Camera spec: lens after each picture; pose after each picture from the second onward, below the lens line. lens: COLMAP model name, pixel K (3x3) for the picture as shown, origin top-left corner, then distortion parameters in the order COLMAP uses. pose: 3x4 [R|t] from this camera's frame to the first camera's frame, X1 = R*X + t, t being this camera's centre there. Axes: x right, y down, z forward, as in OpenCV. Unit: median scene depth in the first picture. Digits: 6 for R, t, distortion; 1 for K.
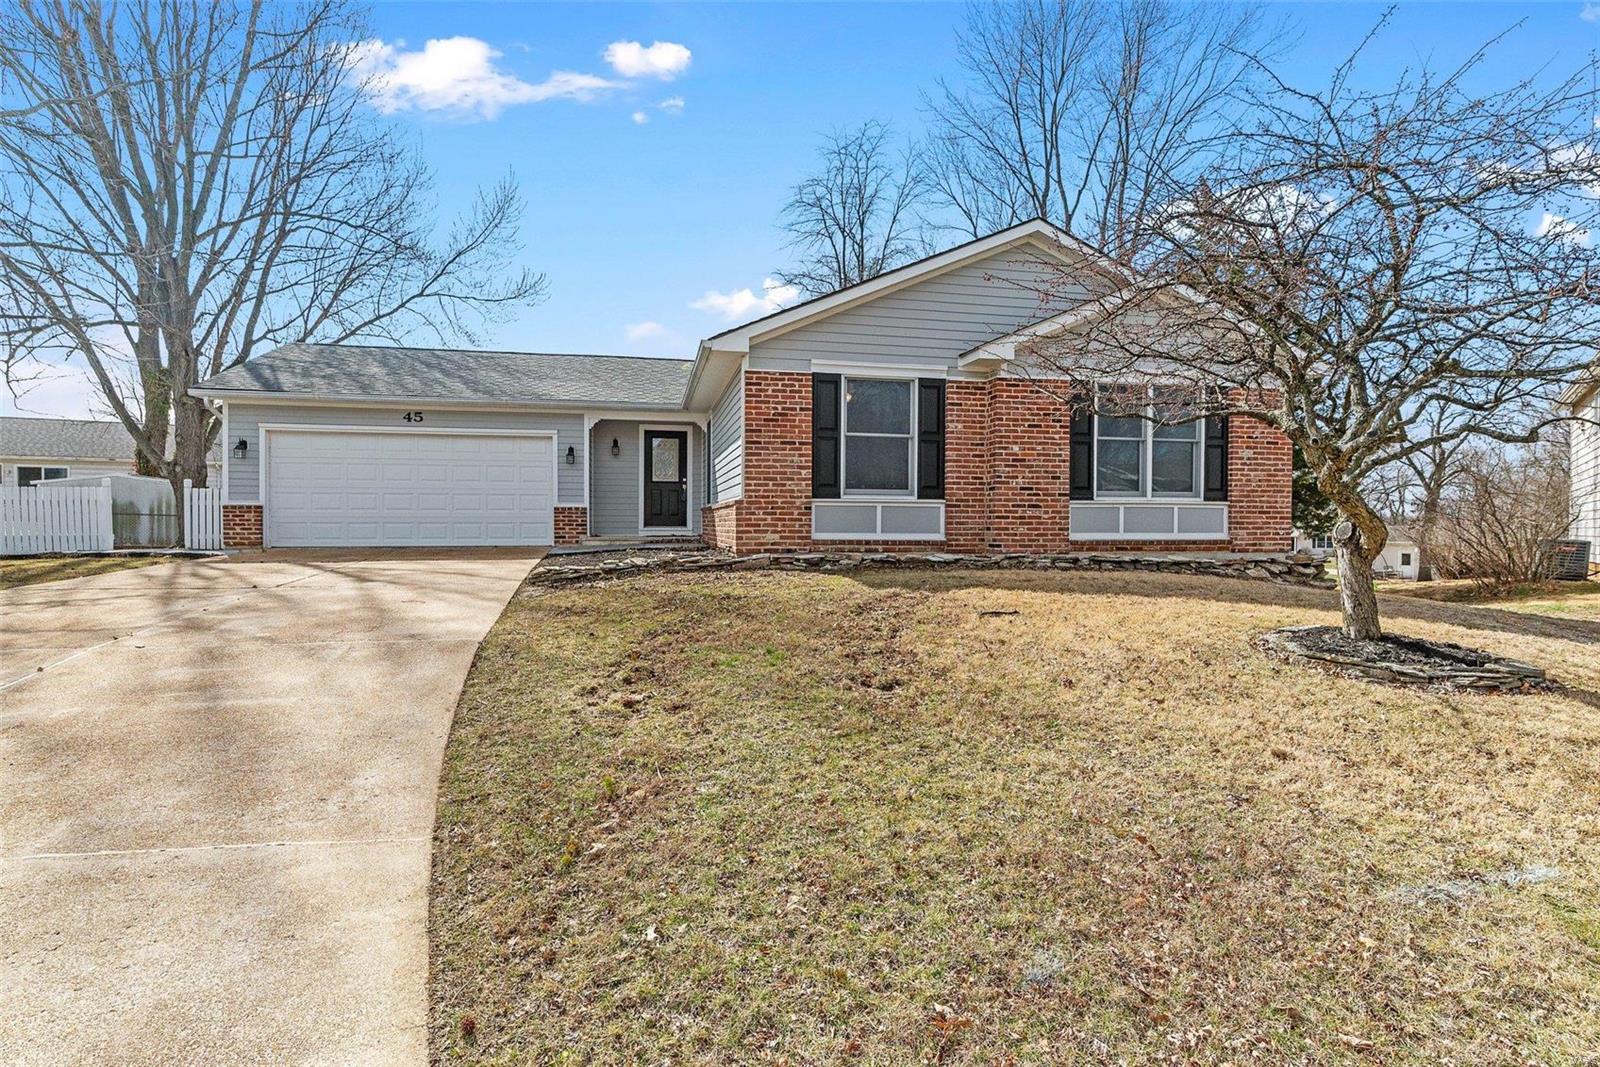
lens RADIAL K [[724.4, 0, 789.6], [0, 724.4, 532.2], [0, 0, 1]] dist [-0.000544, -0.000224]
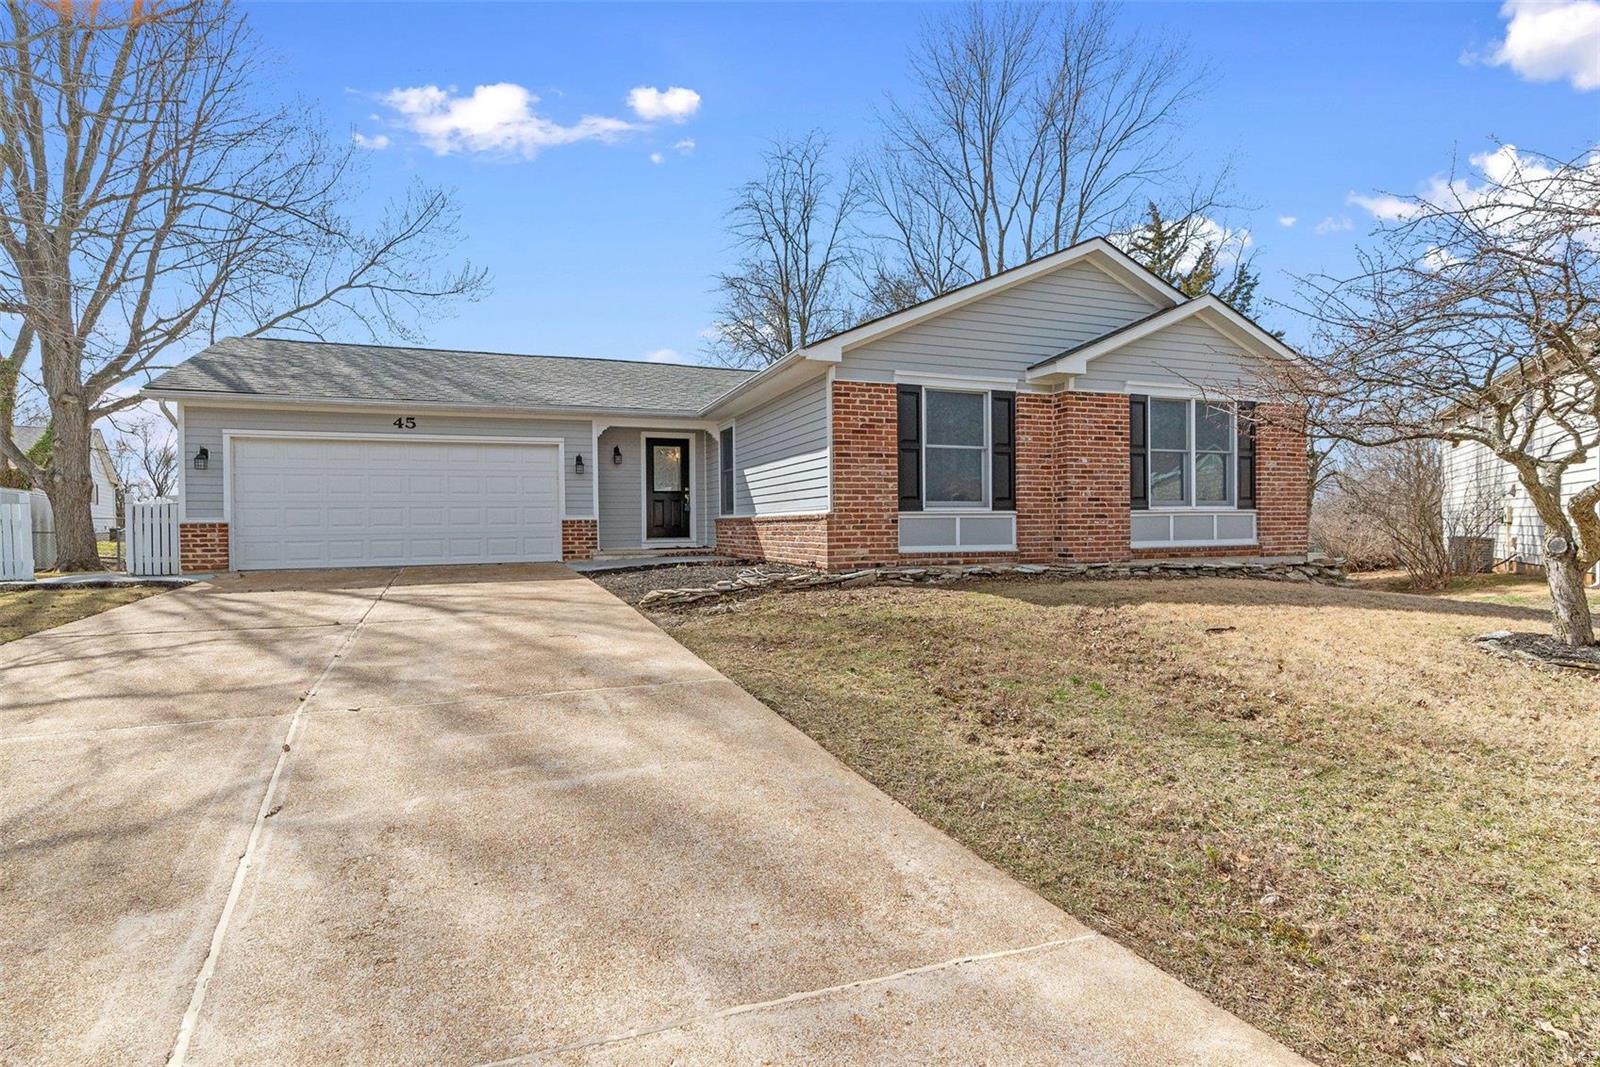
lens RADIAL K [[724.4, 0, 789.6], [0, 724.4, 532.2], [0, 0, 1]] dist [-0.000544, -0.000224]
pose [[0.988737, -0.015302, 0.148880, -0.251344], [0.015824, 0.999872, -0.002324, -0.017711], [-0.148825, 0.004654, 0.988853, 0.046443]]
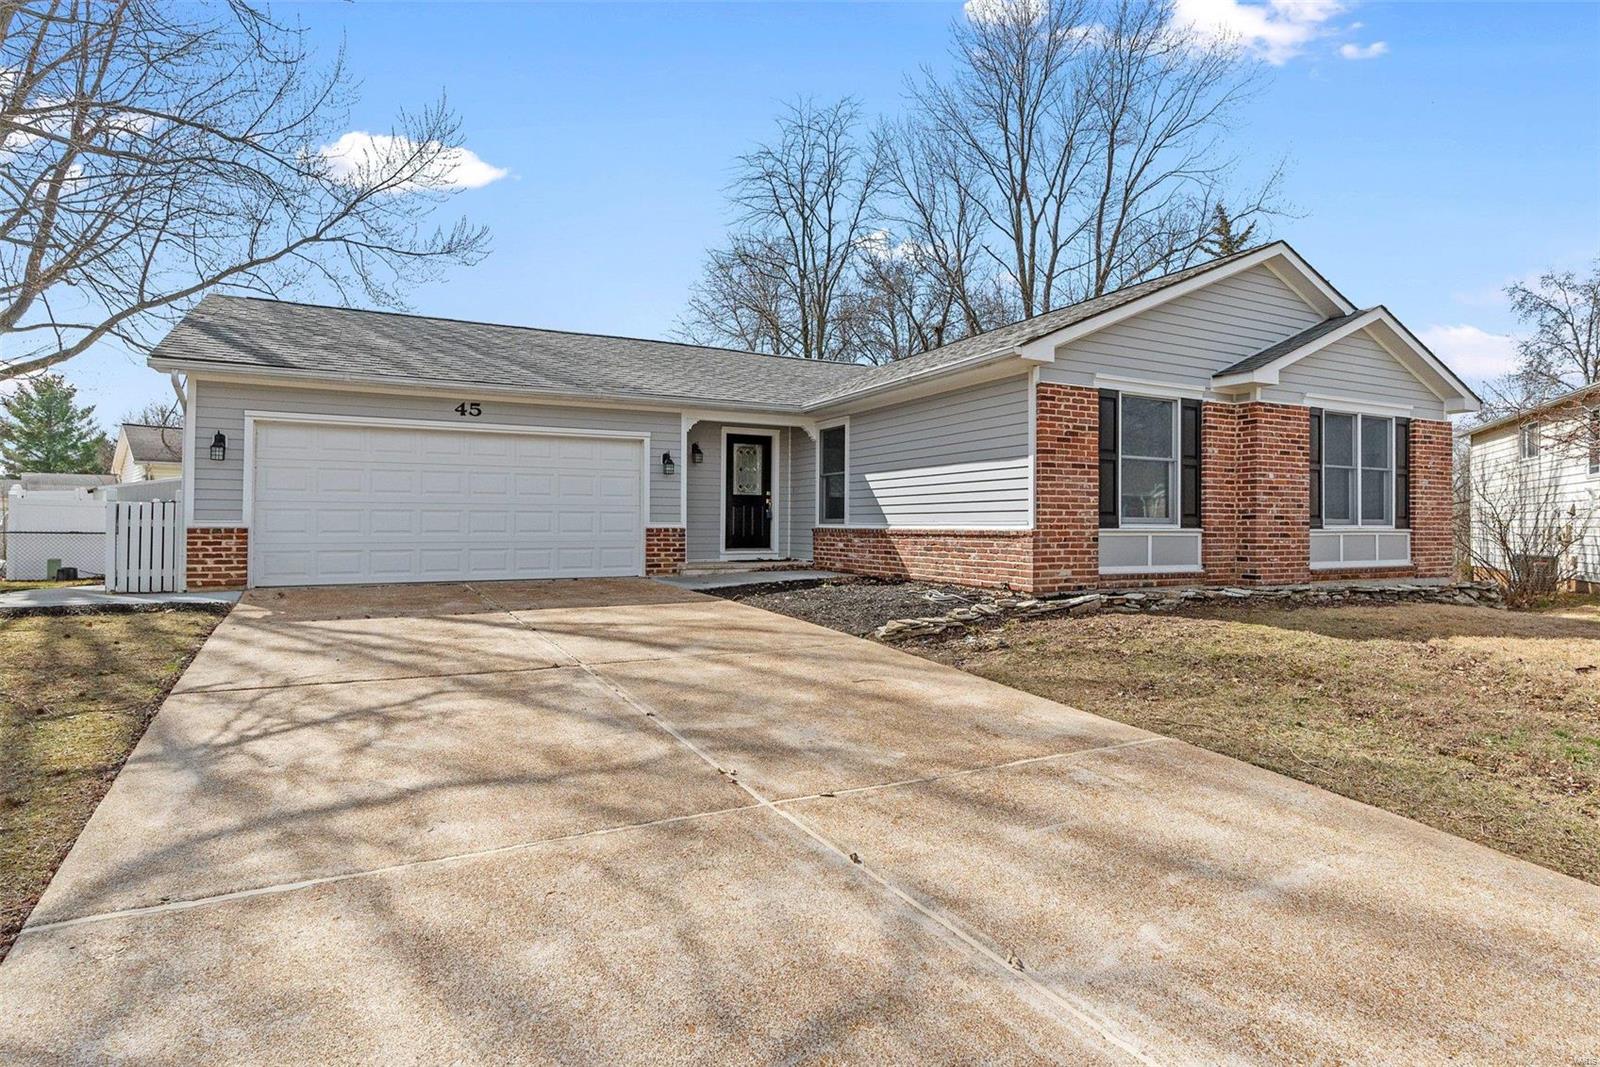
lens RADIAL K [[793.3, 0, 839.5], [0, 793.3, 517.5], [0, 0, 1]] dist [-0.000830, -0.000462]
pose [[0.960969, 0.003555, 0.276633, -0.523429], [0.002870, 0.999736, -0.022817, -0.037112], [-0.276641, 0.022720, 0.960705, 0.143506]]
